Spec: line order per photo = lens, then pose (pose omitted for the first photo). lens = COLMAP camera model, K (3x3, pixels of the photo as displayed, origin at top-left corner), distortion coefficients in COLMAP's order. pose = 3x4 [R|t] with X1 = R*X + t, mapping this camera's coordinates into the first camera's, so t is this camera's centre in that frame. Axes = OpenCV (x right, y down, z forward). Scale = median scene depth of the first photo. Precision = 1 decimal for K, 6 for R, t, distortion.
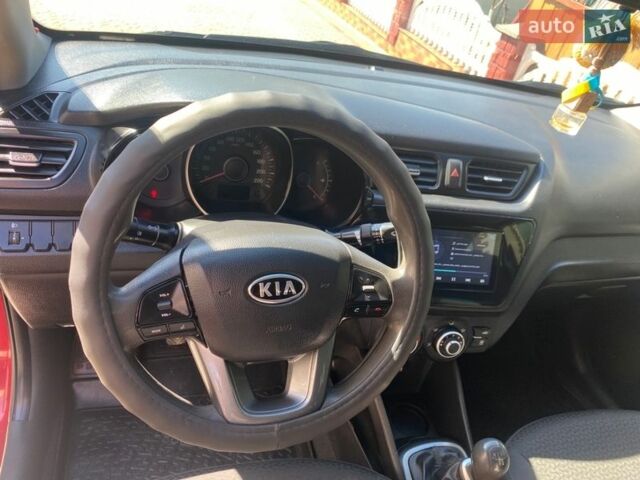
lens RADIAL K [[488.7, 0, 320.0], [0, 488.7, 240.0], [0, 0, 1]] dist [0.007584, -0.005691]
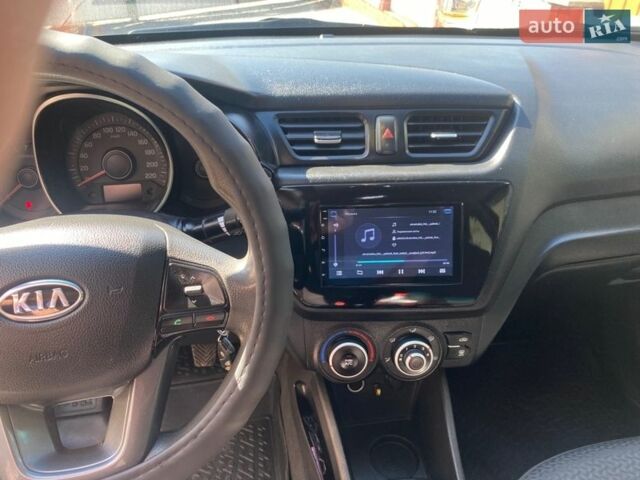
lens RADIAL K [[488.7, 0, 320.0], [0, 488.7, 240.0], [0, 0, 1]] dist [0.007584, -0.005691]
pose [[0.978415, -0.105030, -0.177968, 0.287545], [0.098137, 0.994056, -0.047127, 0.054059], [0.181860, 0.028644, 0.982907, 0.227891]]
